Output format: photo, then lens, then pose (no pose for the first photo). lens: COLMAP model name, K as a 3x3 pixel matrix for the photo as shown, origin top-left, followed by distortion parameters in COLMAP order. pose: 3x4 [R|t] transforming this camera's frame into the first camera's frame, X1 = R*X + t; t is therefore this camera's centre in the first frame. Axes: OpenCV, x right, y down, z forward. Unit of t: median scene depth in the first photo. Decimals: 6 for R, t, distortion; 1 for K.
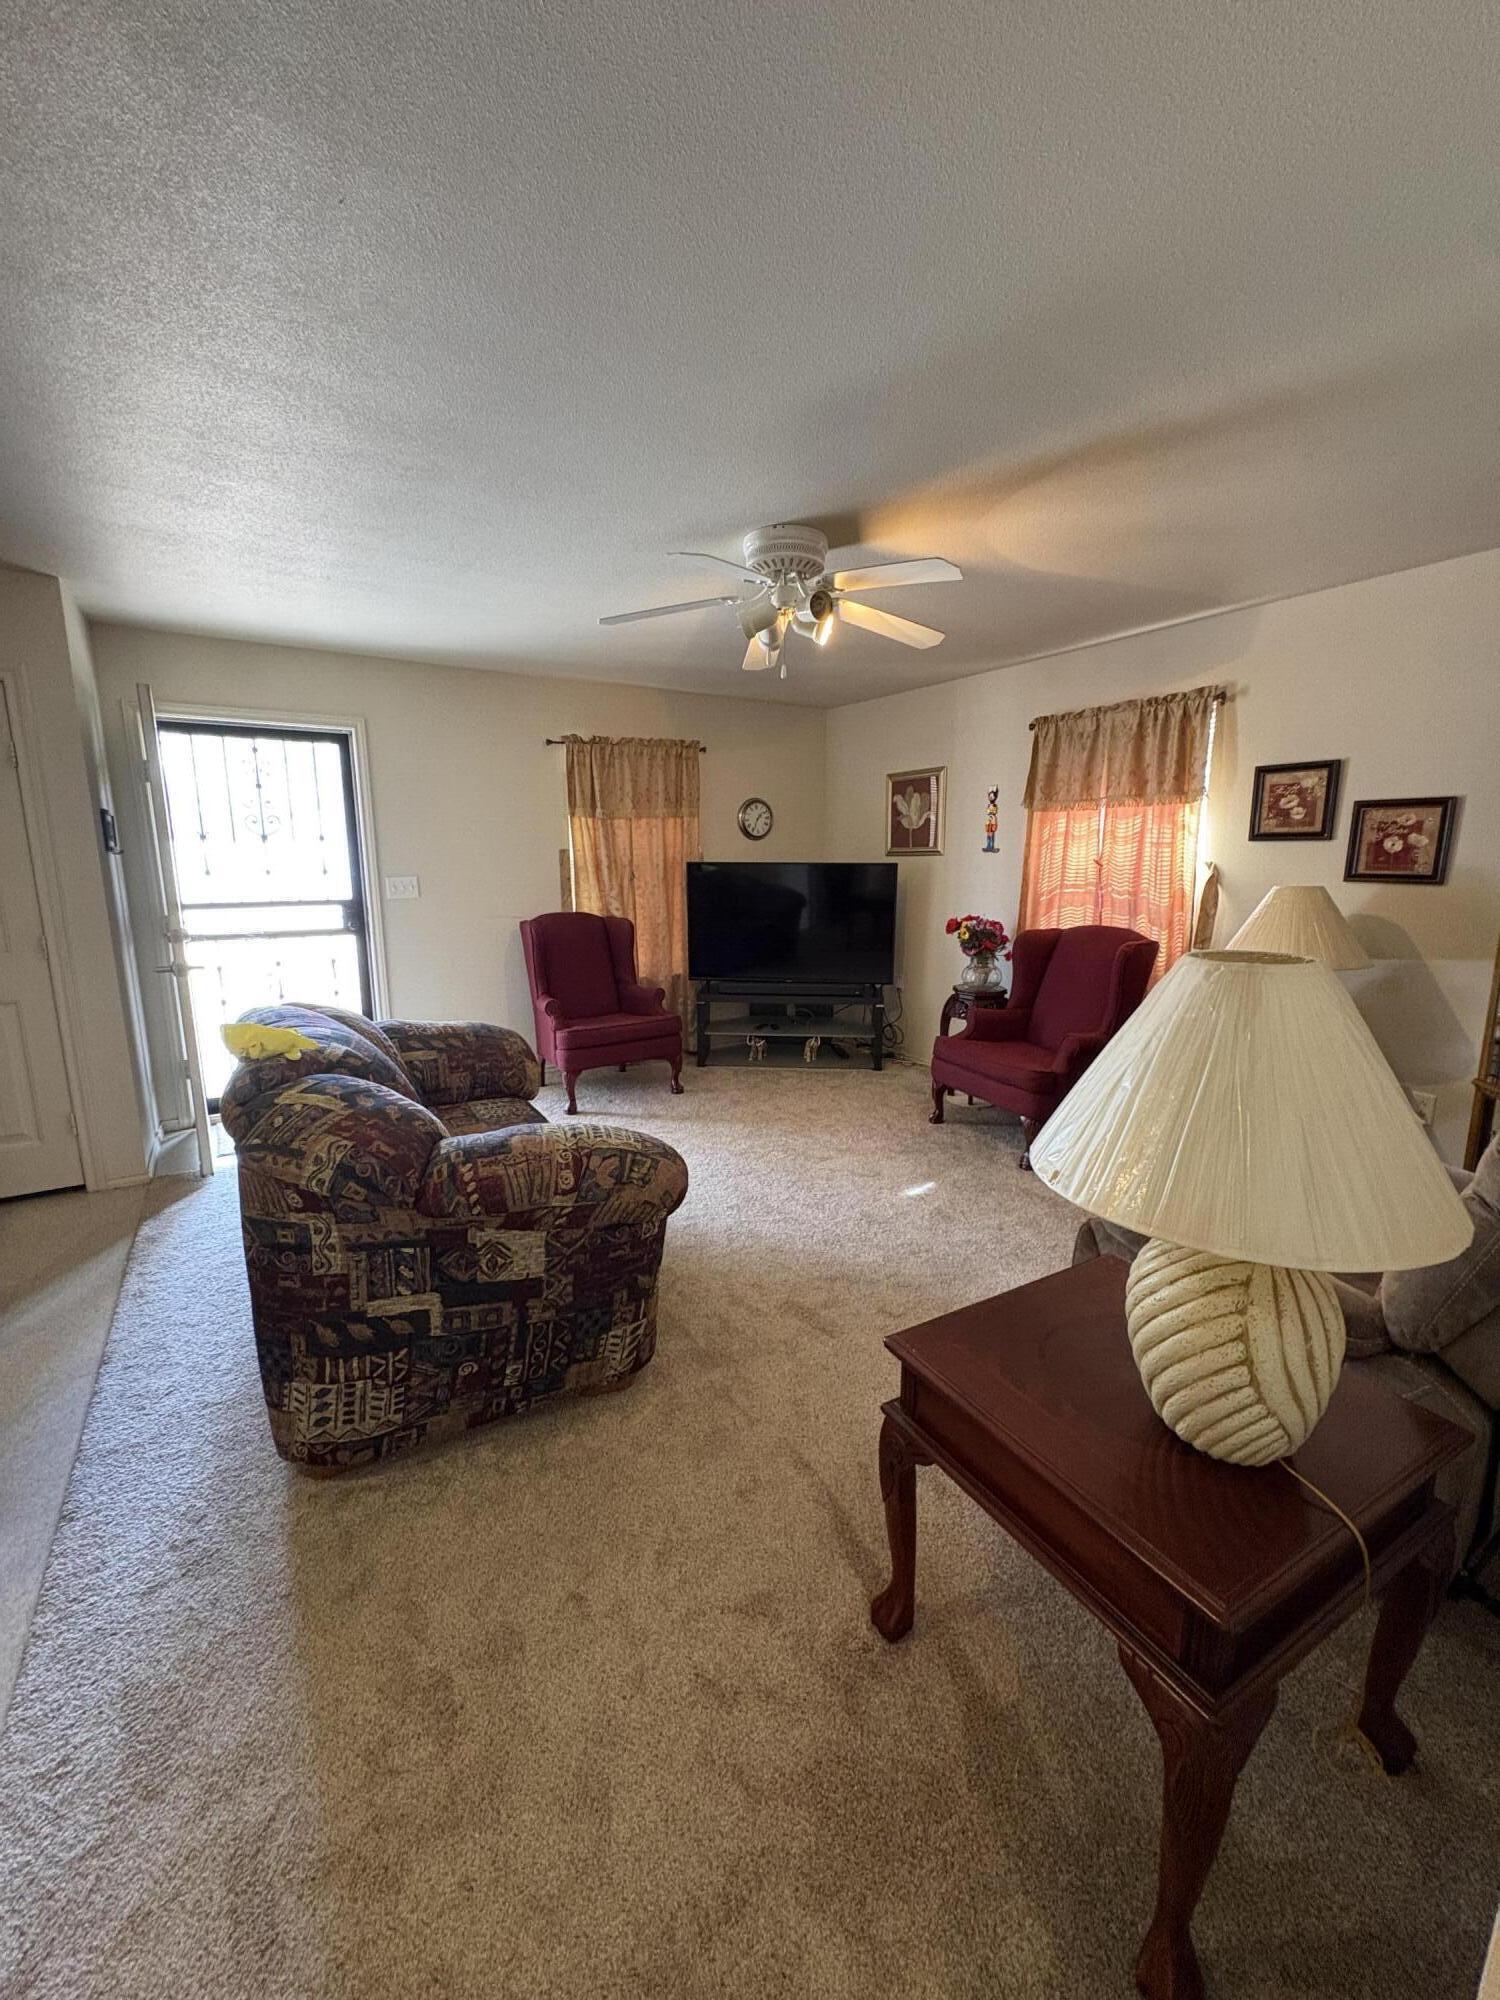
lens RADIAL K [[804.3, 0, 752.4], [0, 804.3, 999.8], [0, 0, 1]] dist [0.002461, 0.000170]
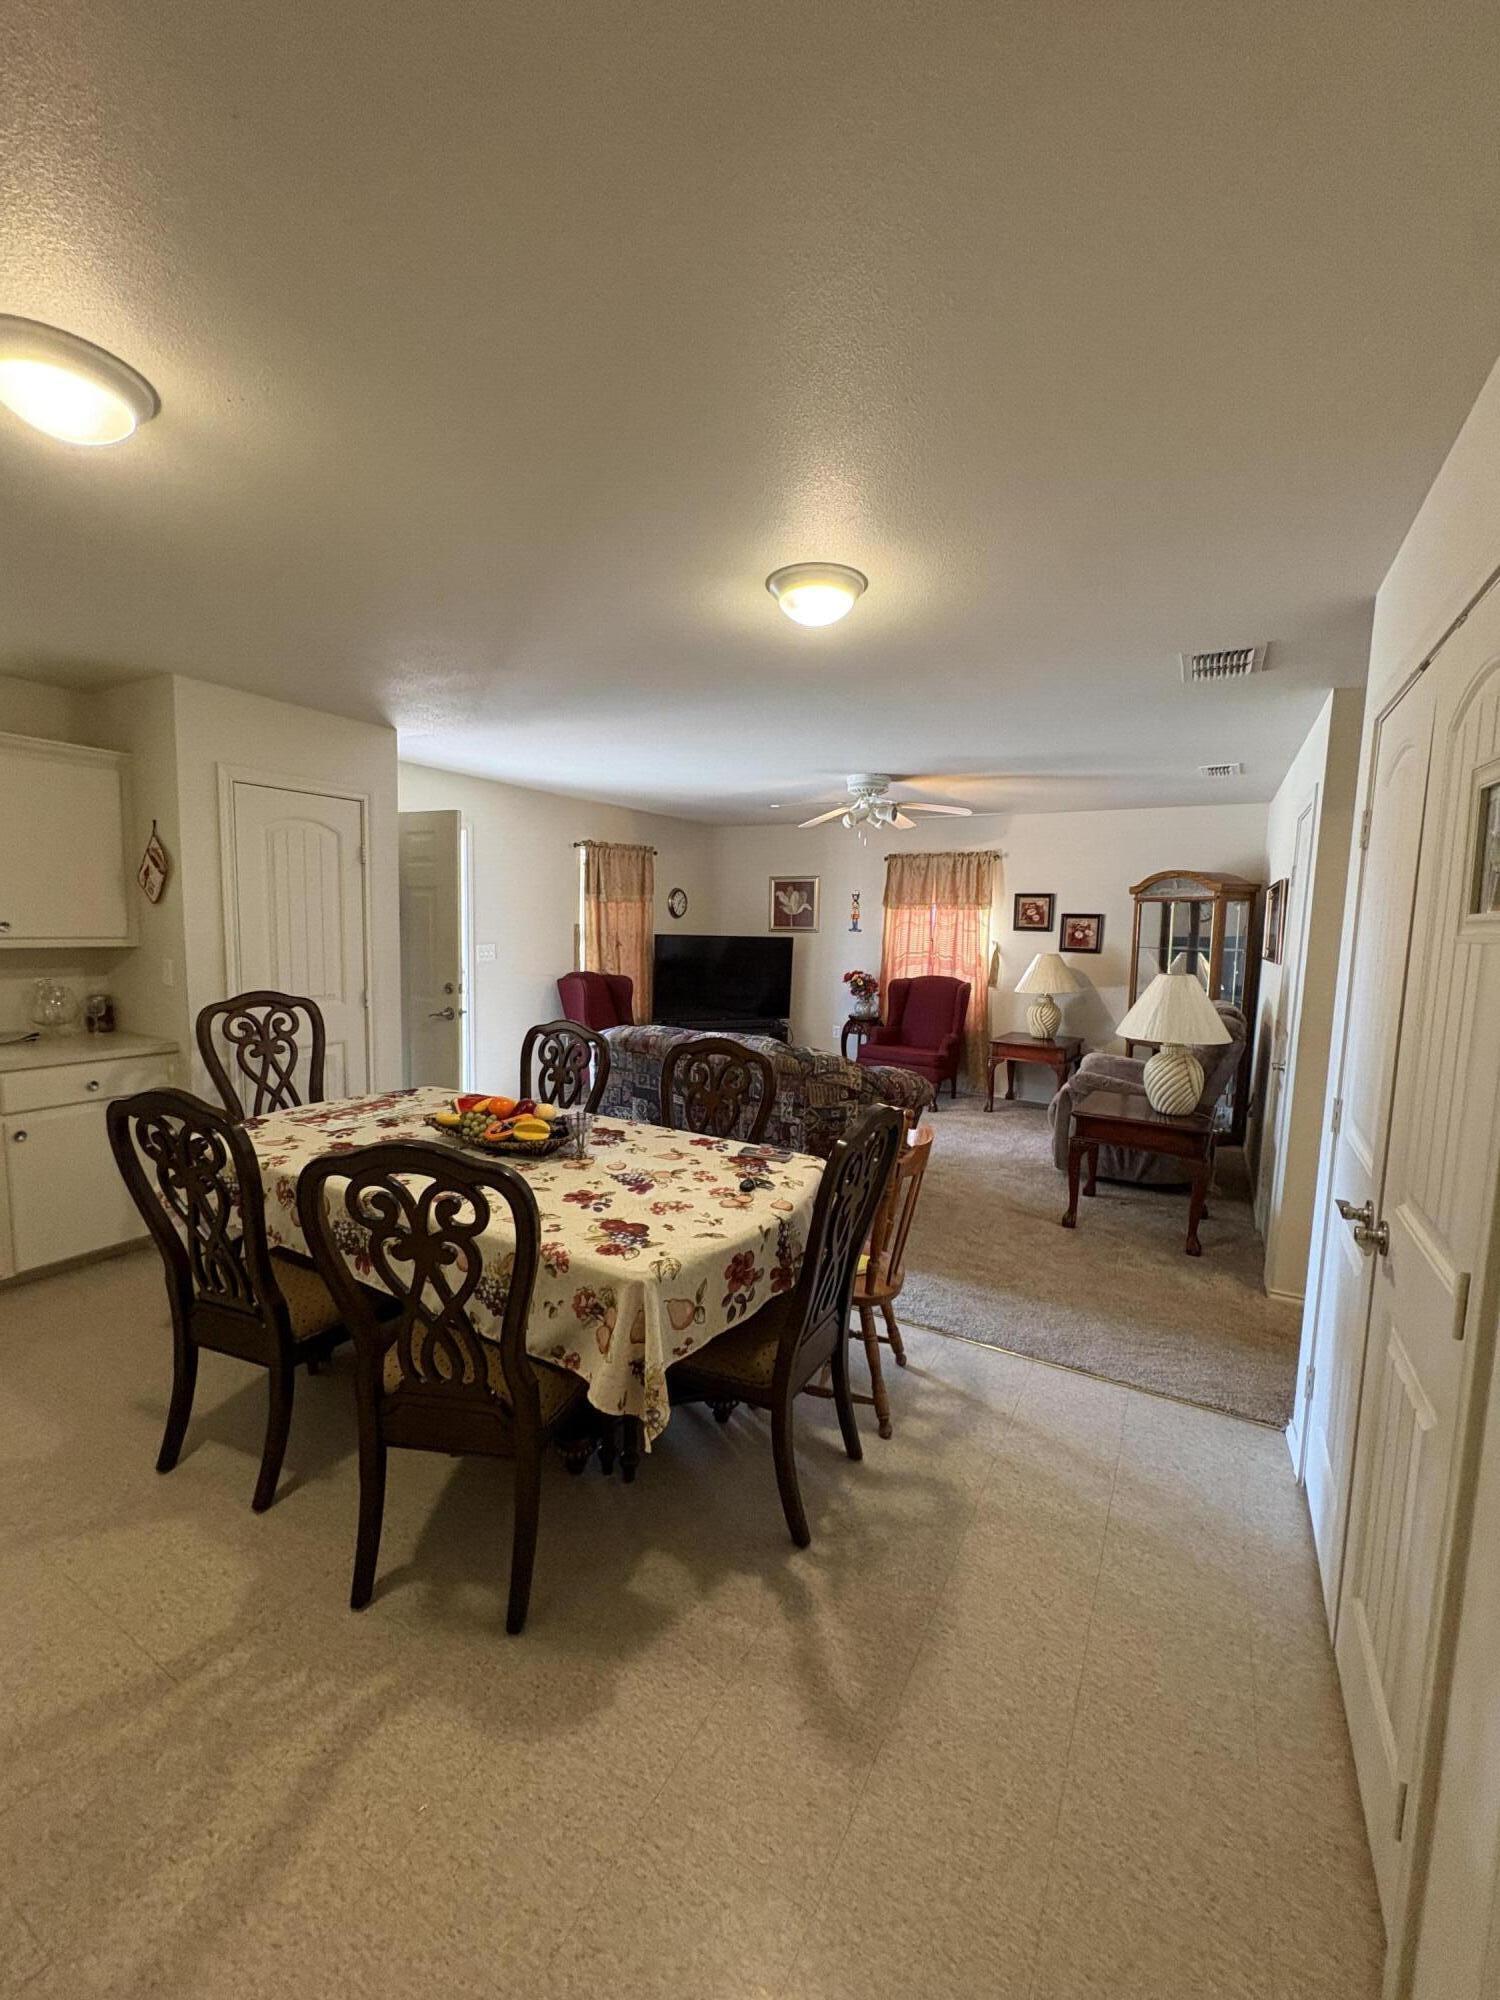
lens RADIAL K [[804.3, 0, 749.6], [0, 804.3, 1002.7], [0, 0, 1]] dist [0.002461, 0.000170]
pose [[0.879553, -0.025585, 0.475113, -0.720721], [0.061538, 0.996283, -0.060273, 0.045084], [-0.471805, 0.082251, 0.877858, -0.324561]]
